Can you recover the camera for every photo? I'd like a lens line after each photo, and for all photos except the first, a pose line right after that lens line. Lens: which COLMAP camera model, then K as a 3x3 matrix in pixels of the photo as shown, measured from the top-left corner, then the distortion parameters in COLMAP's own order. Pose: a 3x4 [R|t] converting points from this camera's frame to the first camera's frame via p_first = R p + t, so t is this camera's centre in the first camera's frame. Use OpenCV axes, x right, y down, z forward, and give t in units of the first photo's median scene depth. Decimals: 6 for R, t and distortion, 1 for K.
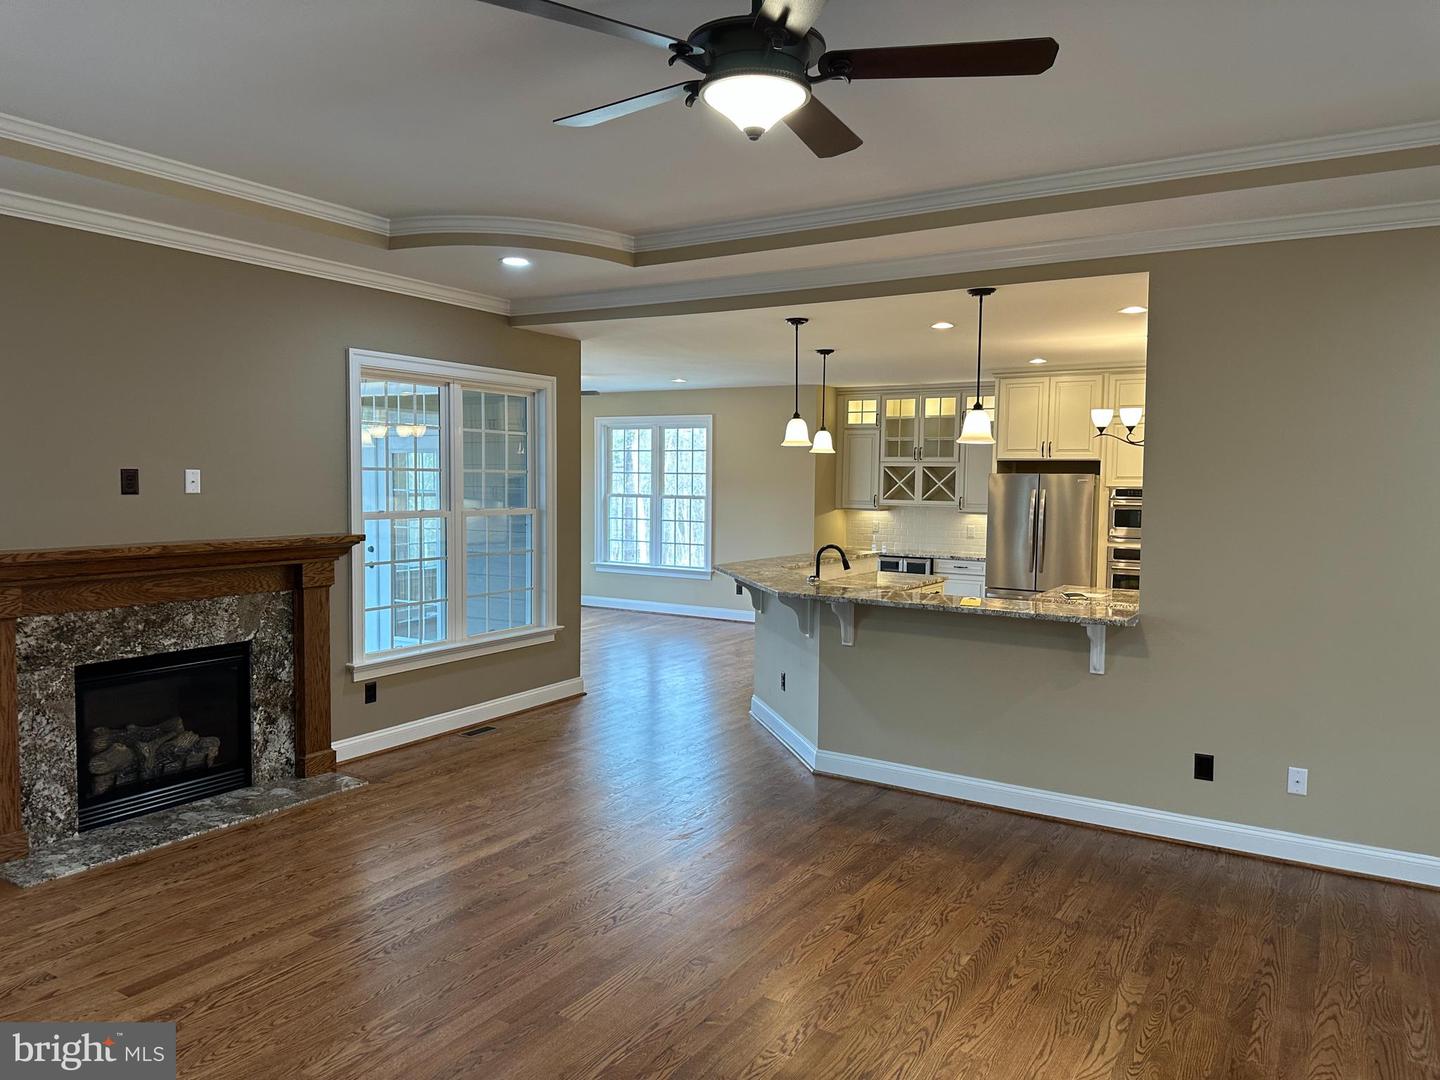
lens RADIAL K [[996.5, 0, 722.2], [0, 996.5, 541.9], [0, 0, 1]] dist [0.032312, -0.029799]
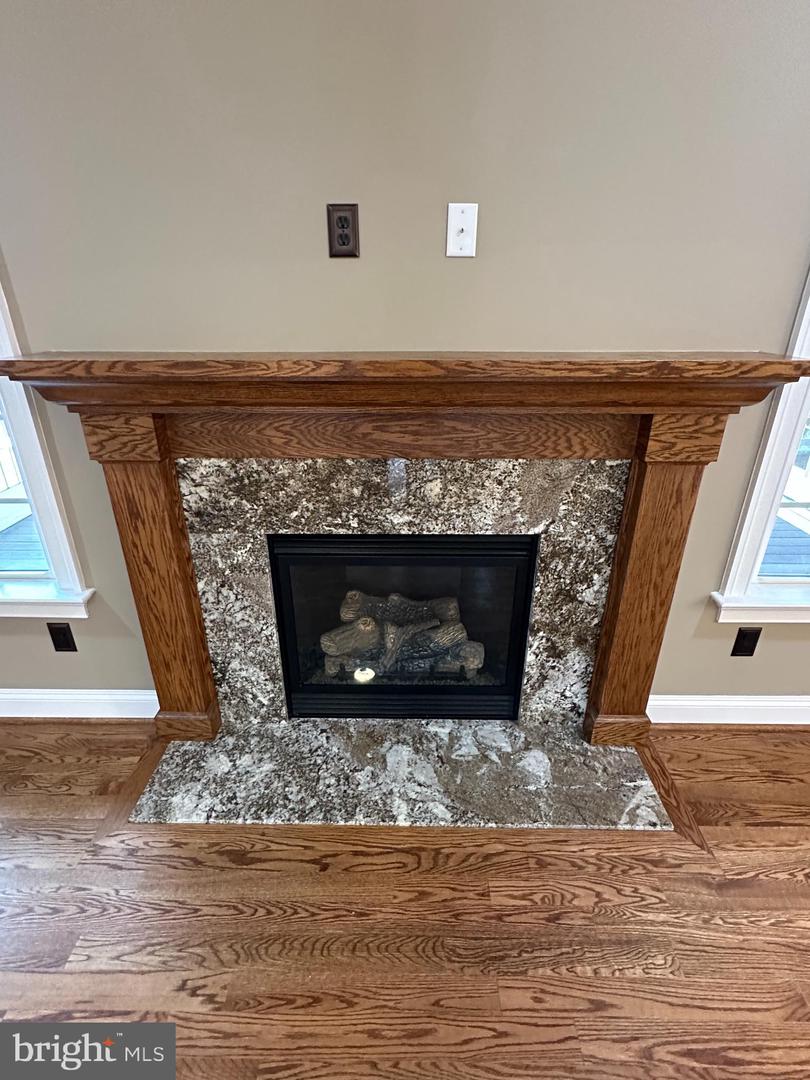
lens RADIAL K [[527.5, 0, 402.3], [0, 527.5, 538.7], [0, 0, 1]] dist [-0.007716, 0.001502]
pose [[0.514681, 0.340565, -0.786841, -0.271783], [-0.051530, 0.928354, 0.368109, -0.011089], [0.855832, -0.148913, 0.495356, 0.796989]]
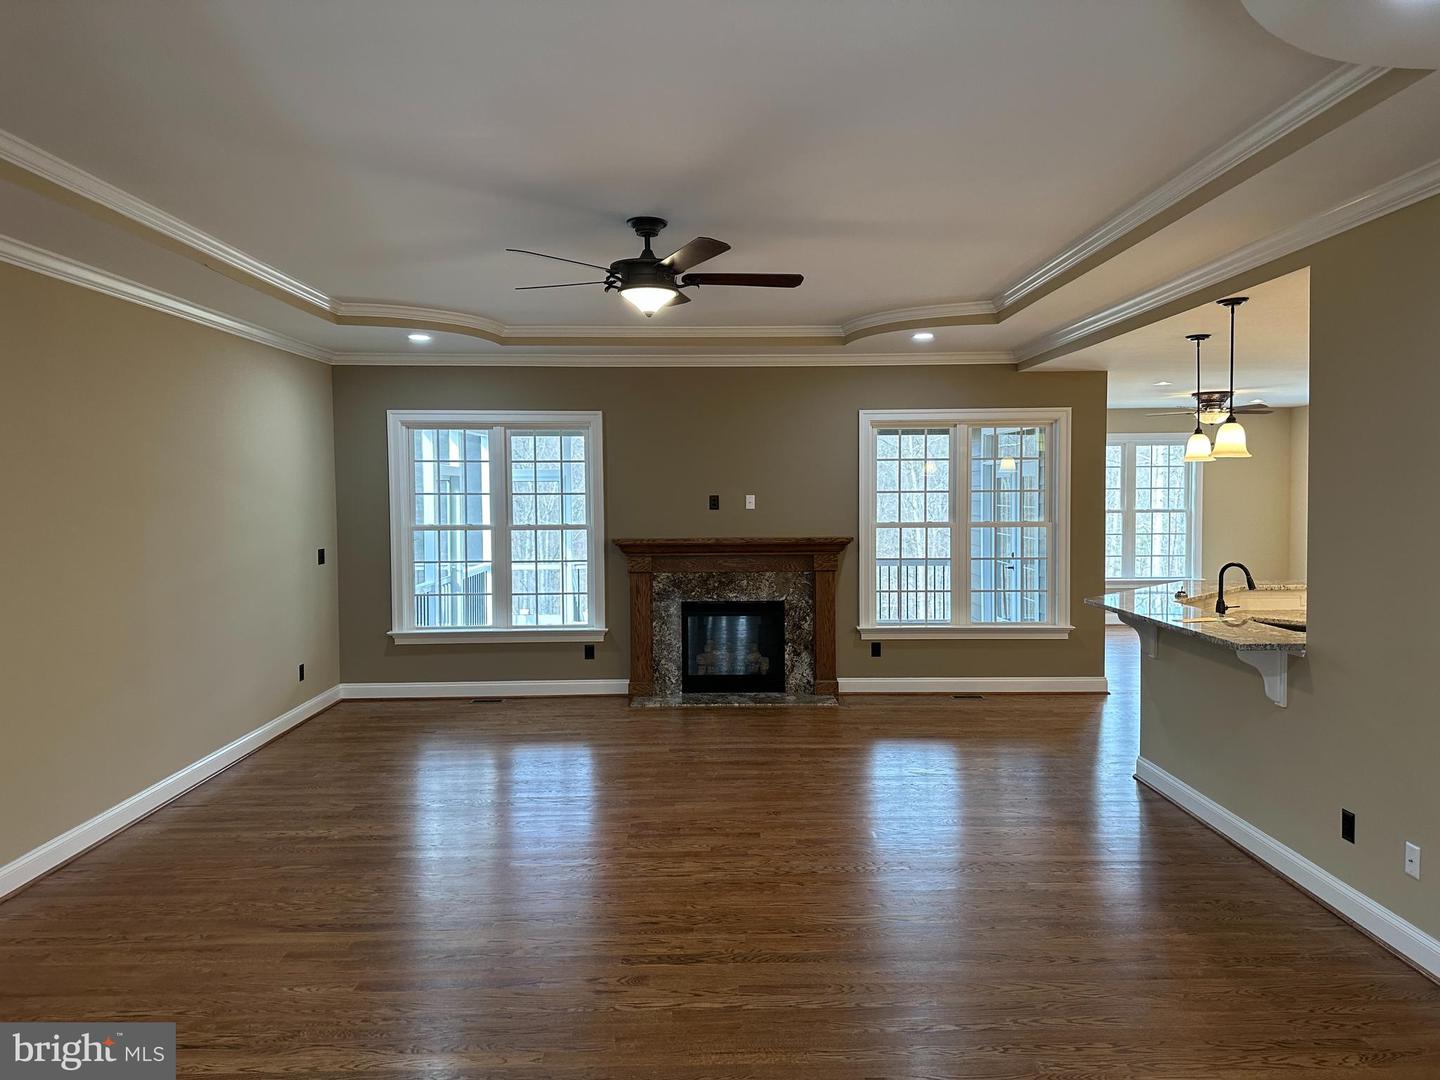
lens RADIAL K [[996.5, 0, 713.9], [0, 996.5, 547.9], [0, 0, 1]] dist [0.032312, -0.029799]
pose [[0.526127, 0.034002, -0.849726, 0.844296], [-0.042841, 0.998991, 0.013448, -0.002884], [0.849326, 0.029328, 0.527053, 0.065722]]
